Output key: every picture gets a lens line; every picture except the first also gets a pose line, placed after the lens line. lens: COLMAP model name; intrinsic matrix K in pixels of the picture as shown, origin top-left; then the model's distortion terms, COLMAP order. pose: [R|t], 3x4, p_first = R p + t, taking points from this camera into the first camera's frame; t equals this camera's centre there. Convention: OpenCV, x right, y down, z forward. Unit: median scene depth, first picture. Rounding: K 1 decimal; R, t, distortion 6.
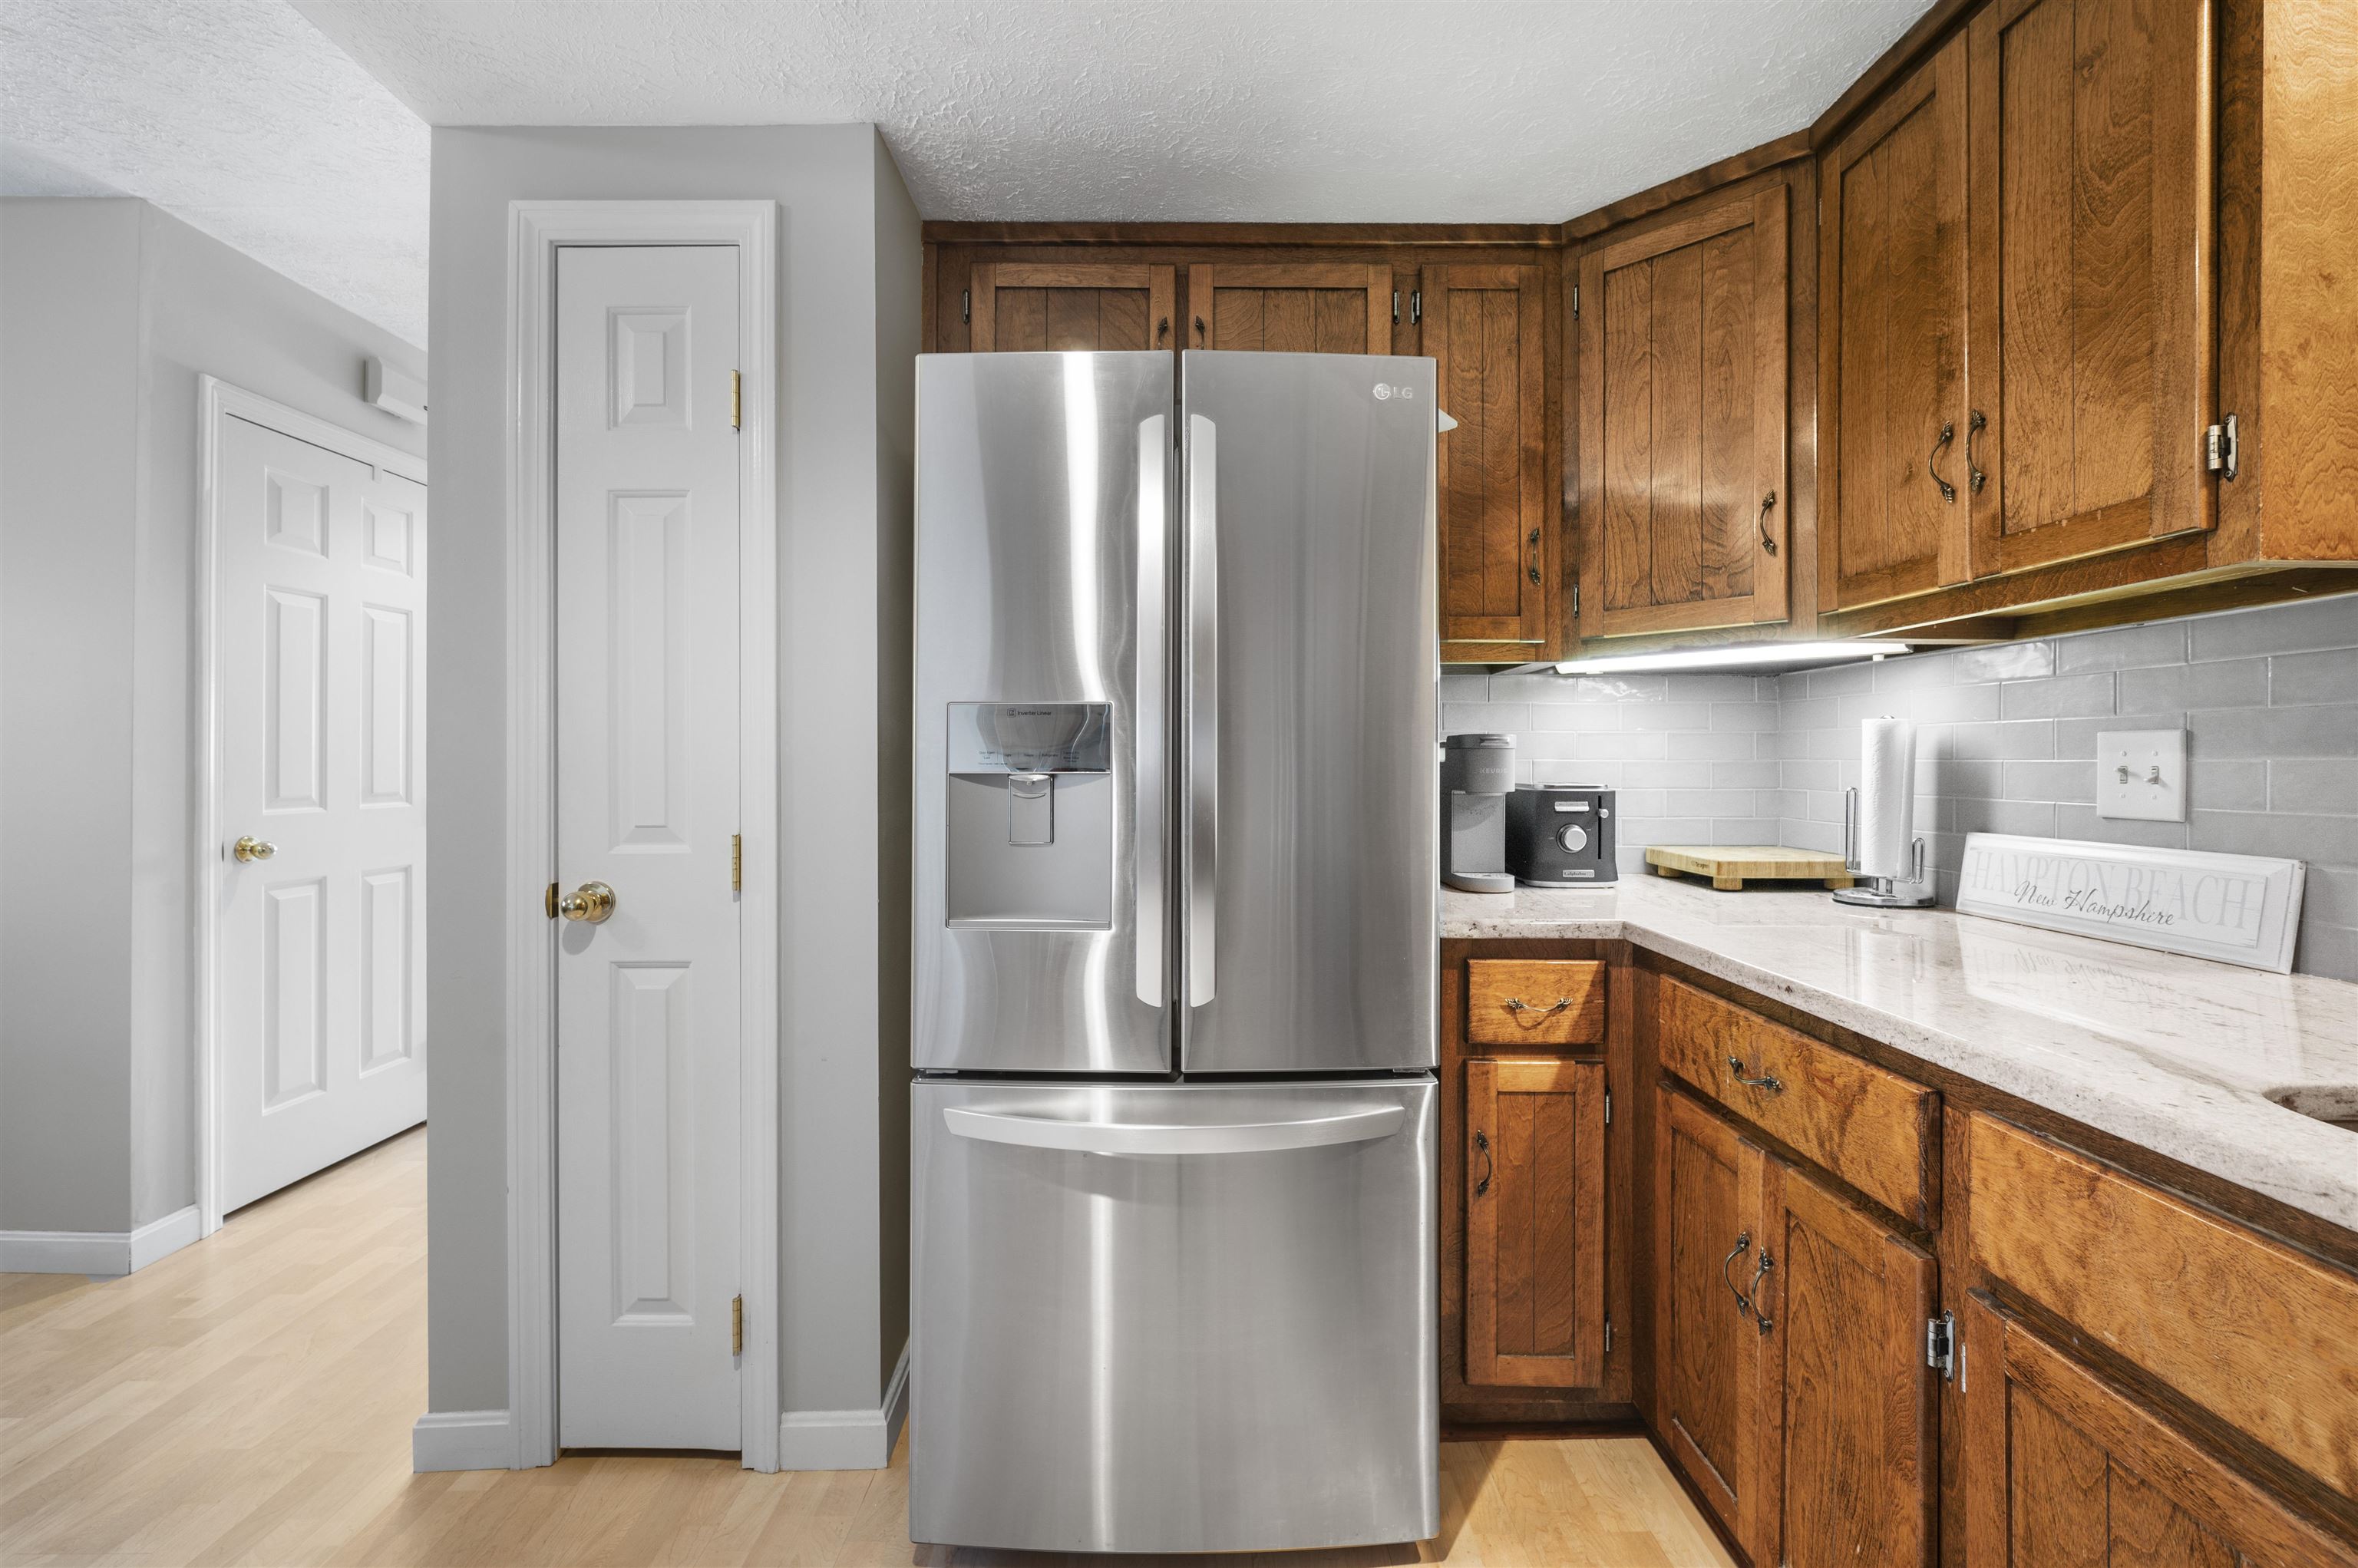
lens RADIAL K [[995.3, 0, 1184.6], [0, 995.3, 759.6], [0, 0, 1]] dist [-0.001675, -0.000347]
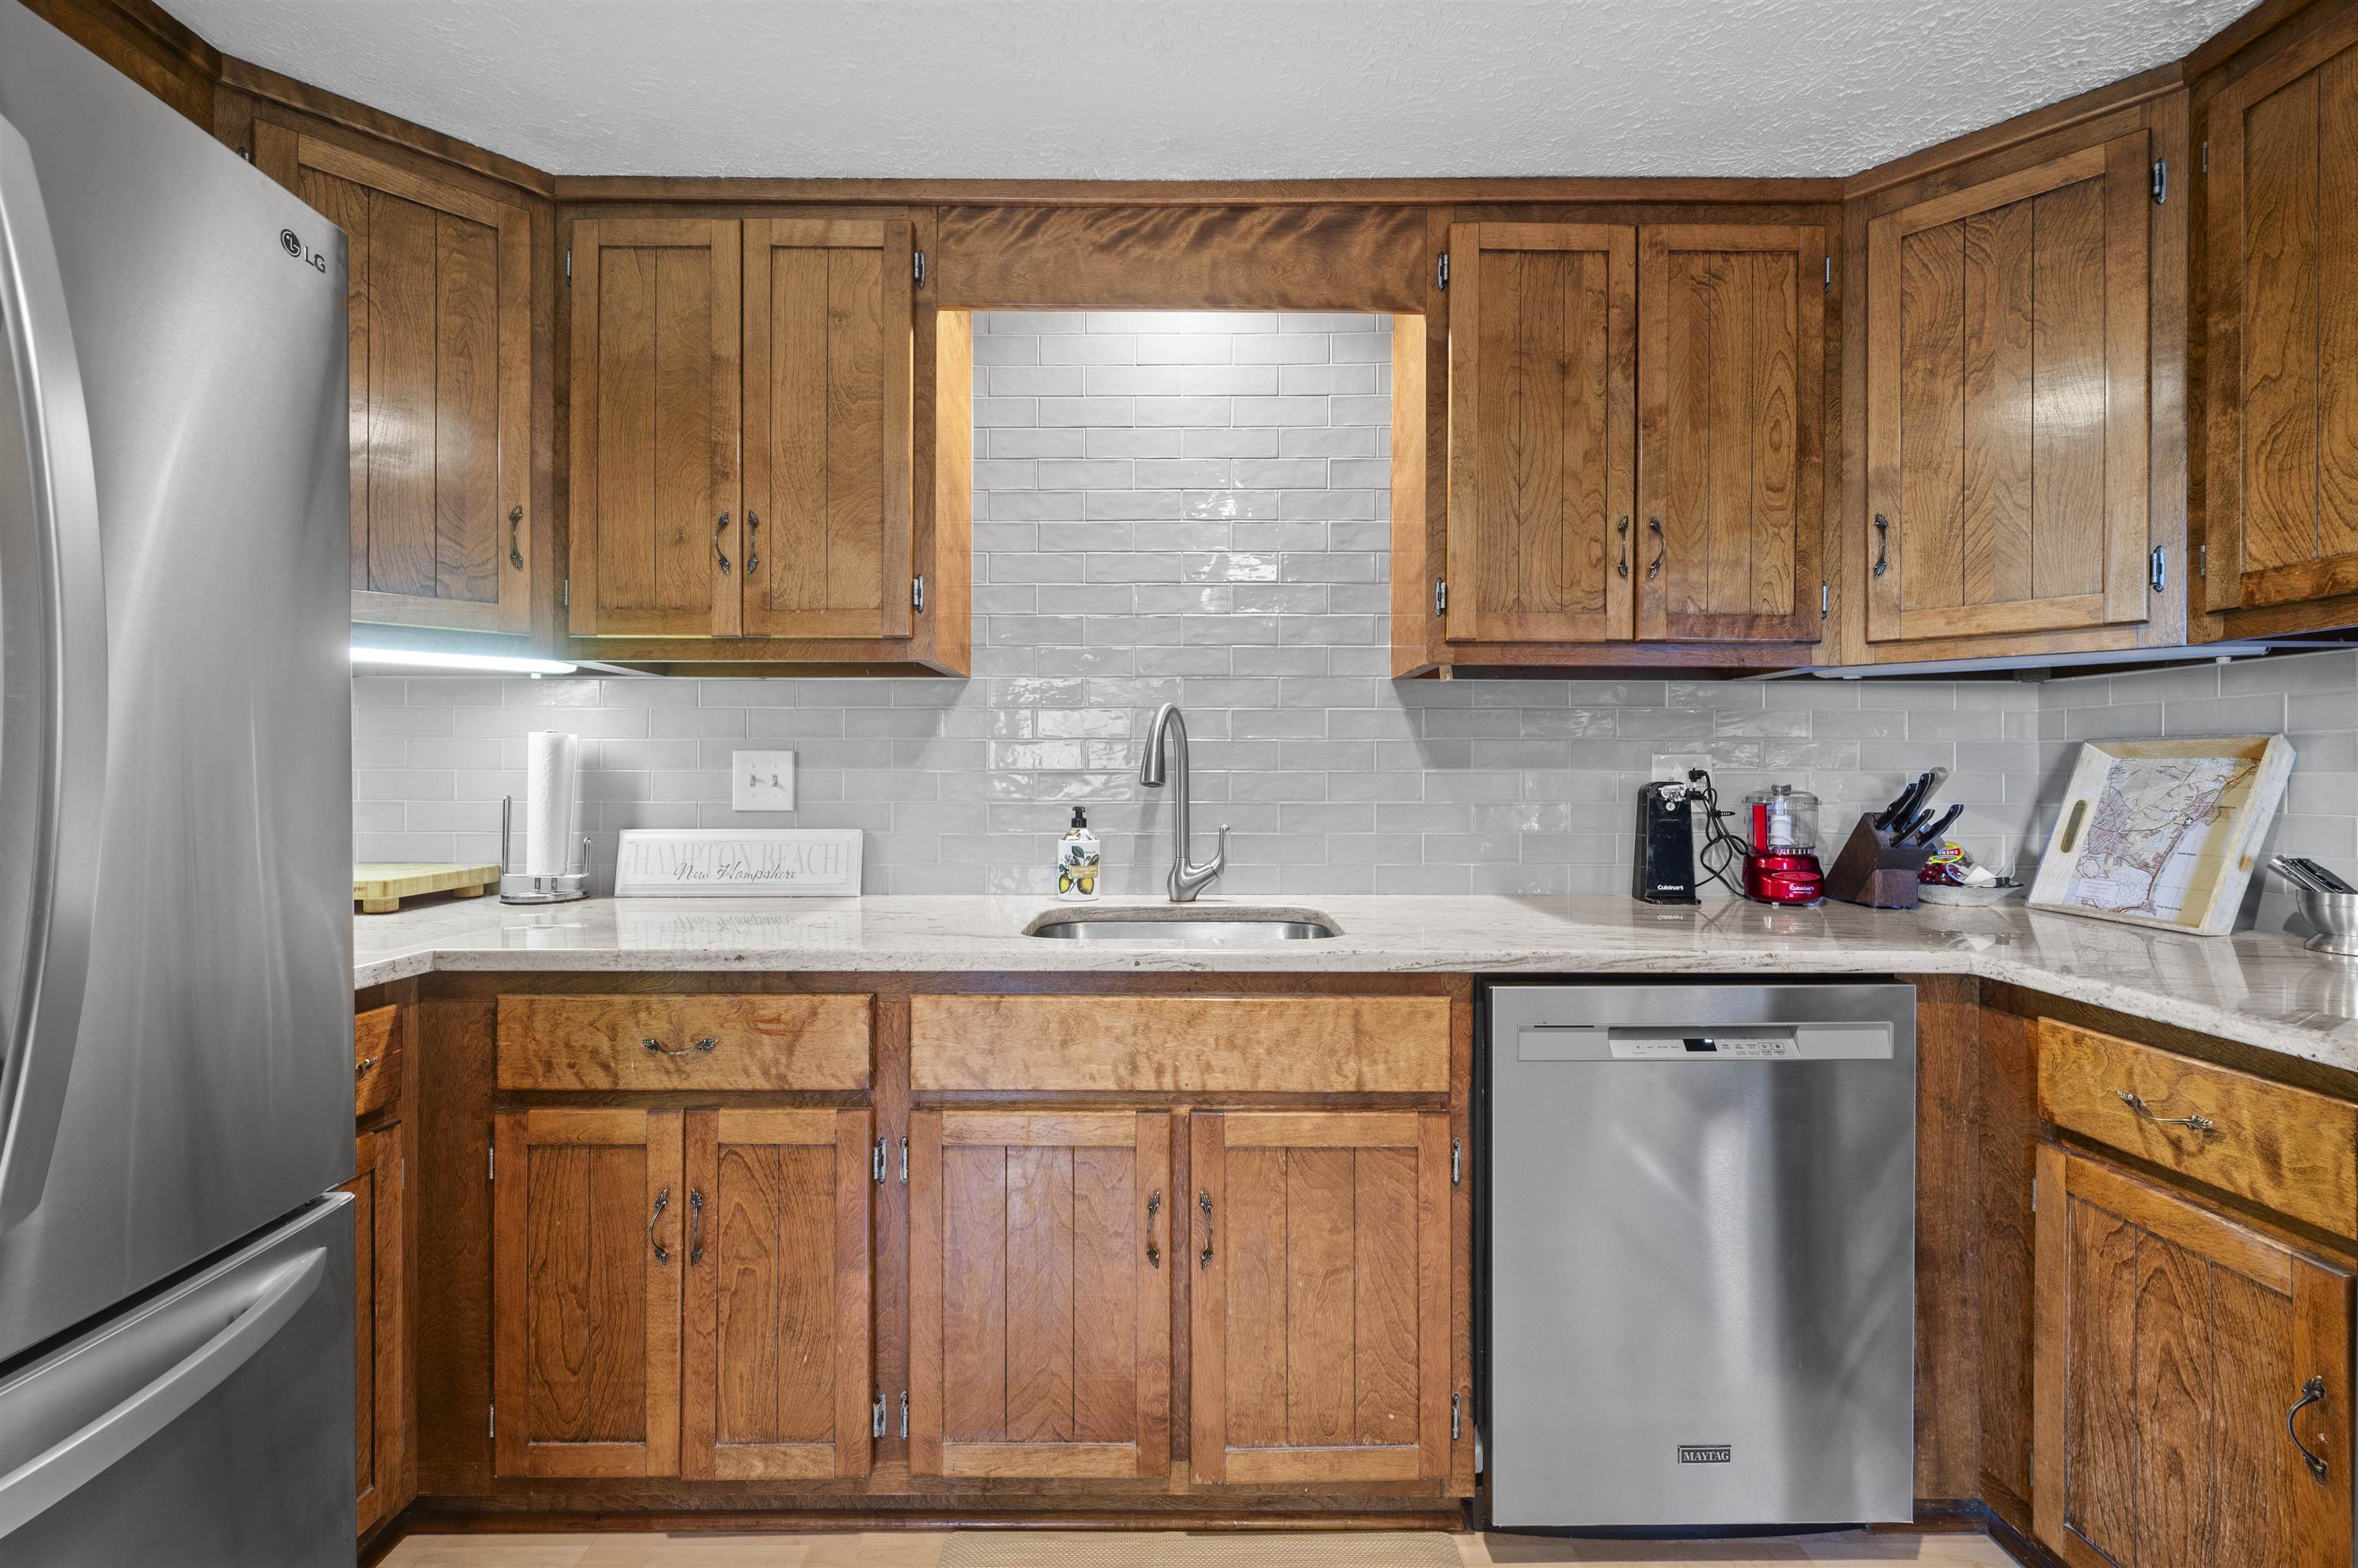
lens RADIAL K [[995.0, 0, 1183.2], [0, 995.0, 770.6], [0, 0, 1]] dist [0.000083, -0.000186]
pose [[0.002366, 0.001580, 0.999996, -0.437947], [-0.003574, 0.999992, -0.001572, 0.000569], [-0.999991, -0.003571, 0.002371, 0.322894]]
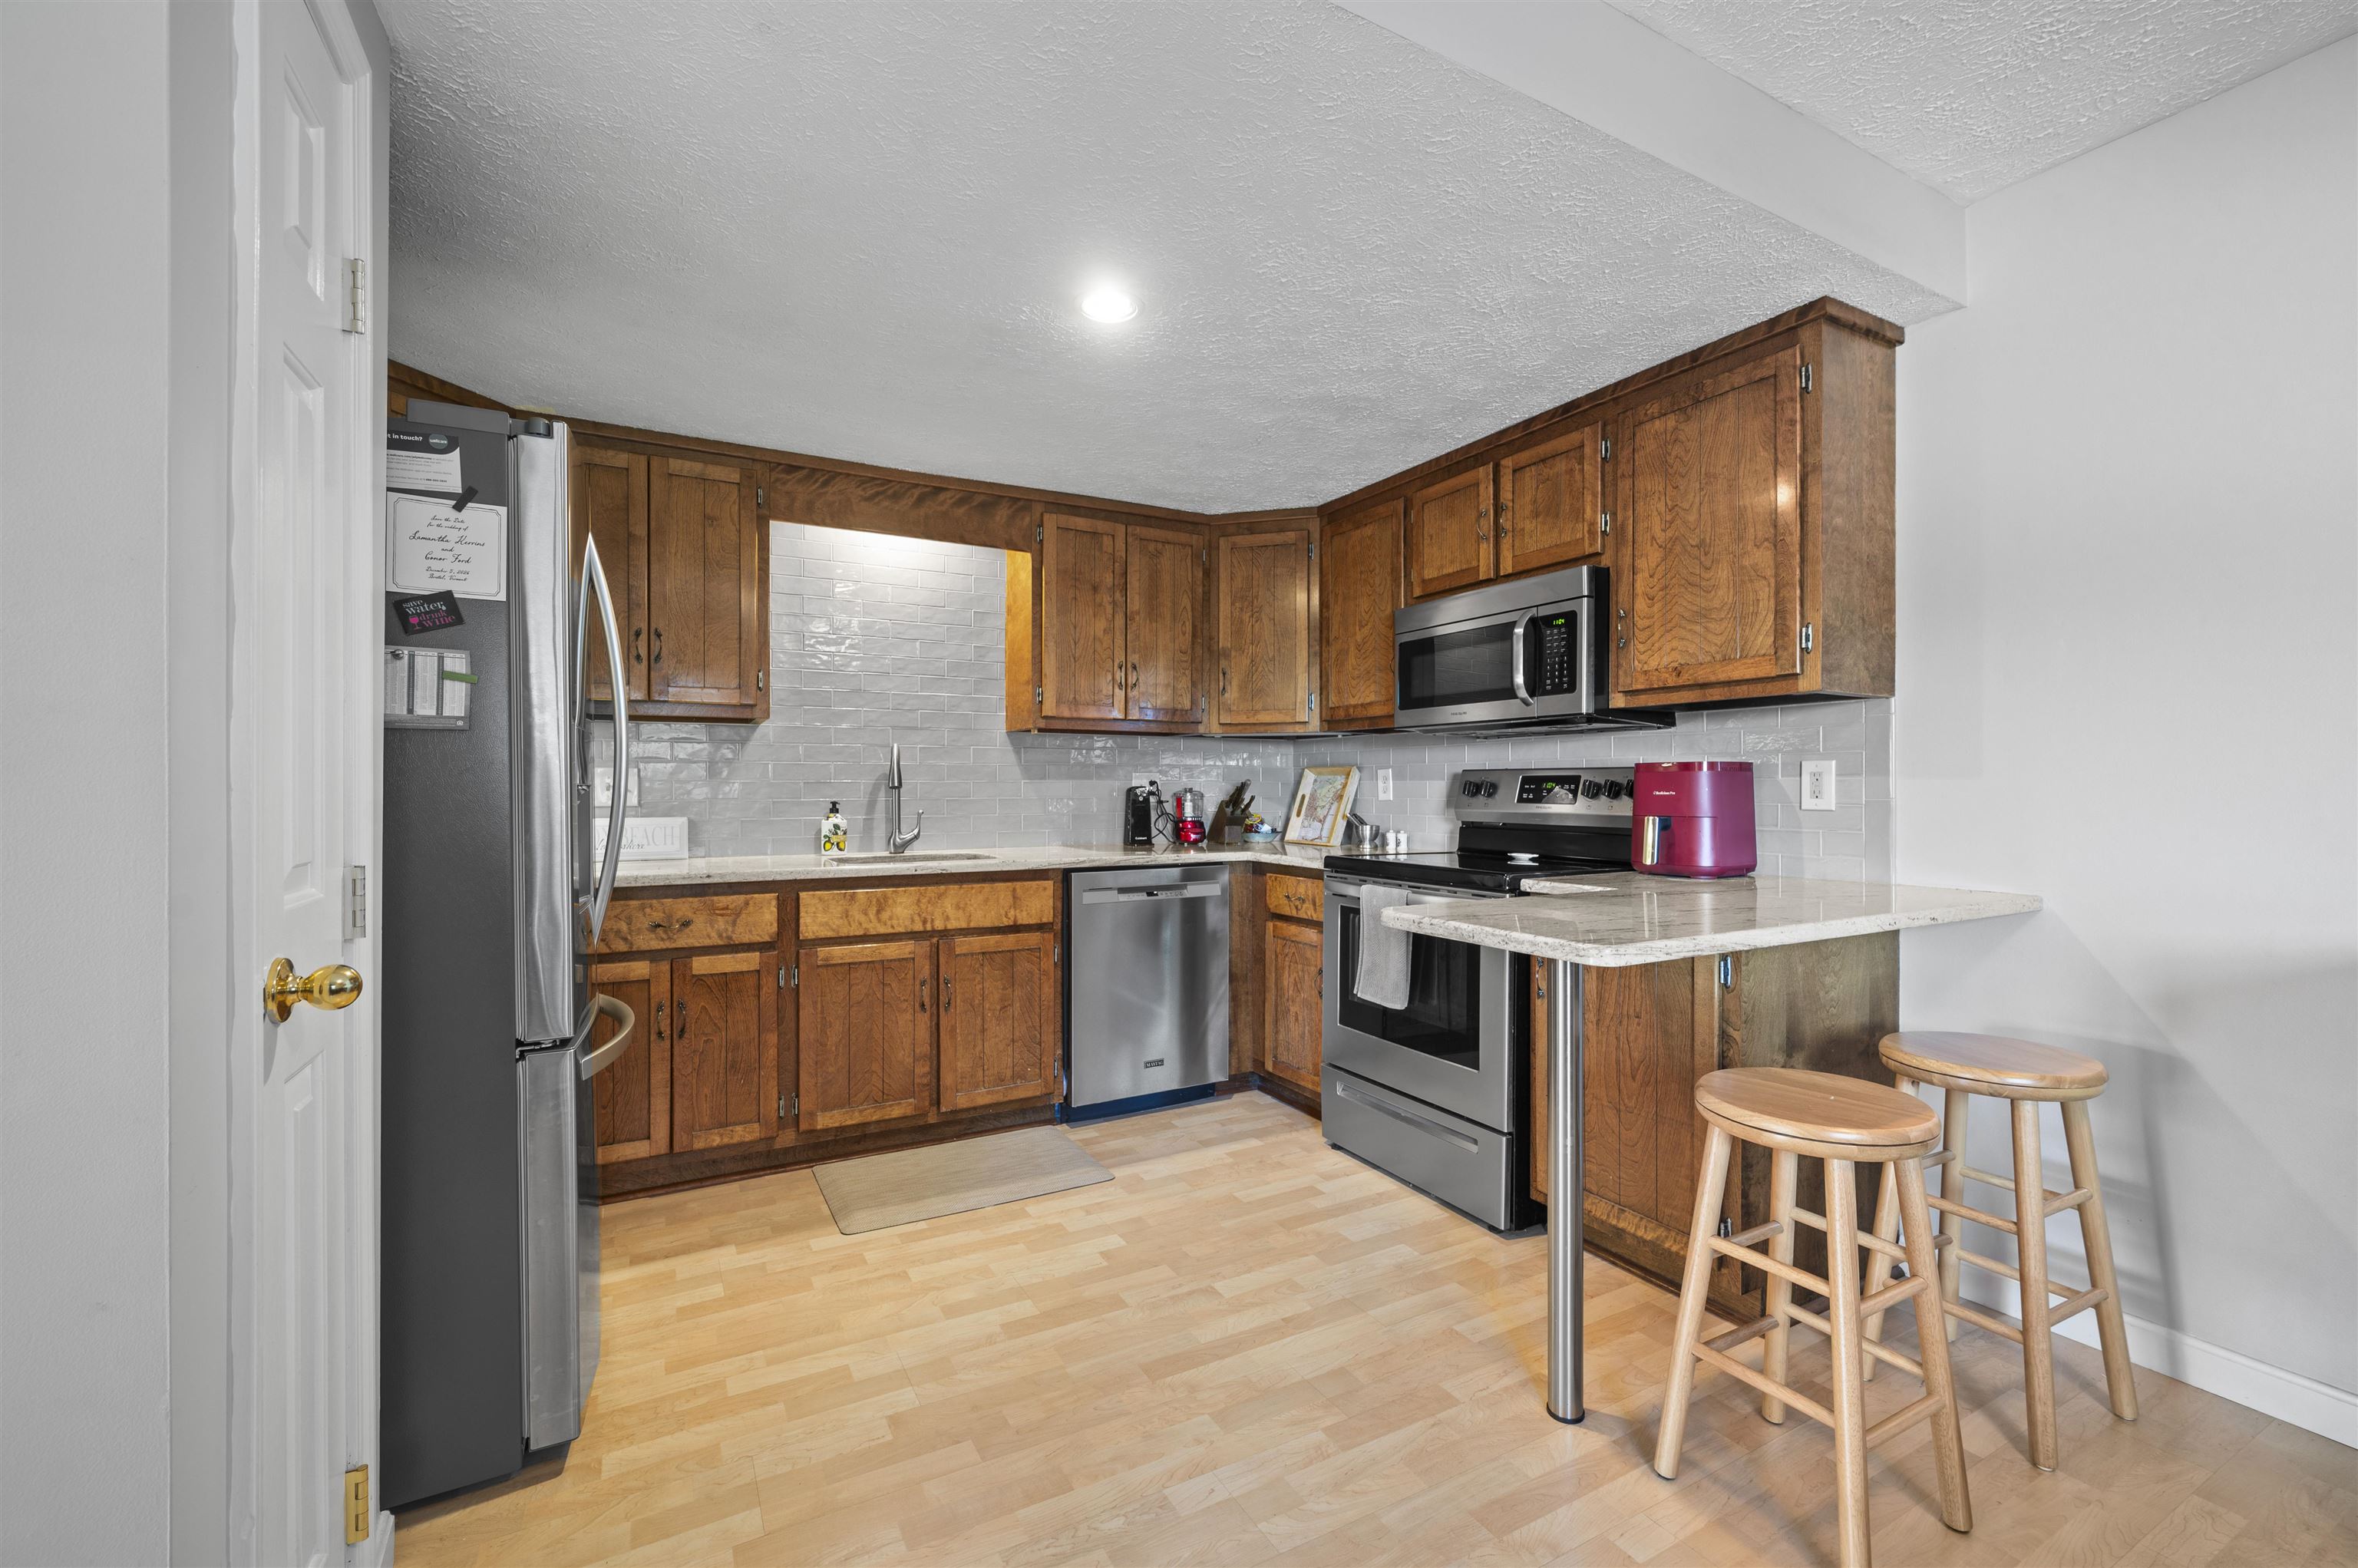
lens RADIAL K [[989.1, 0, 1187.6], [0, 989.1, 788.8], [0, 0, 1]] dist [0.000021, -0.000138]
pose [[-0.480046, -0.000425, 0.877243, -1.426927], [-0.000598, 1.000000, 0.000158, 0.015851], [-0.877243, -0.000449, -0.480046, 0.805491]]
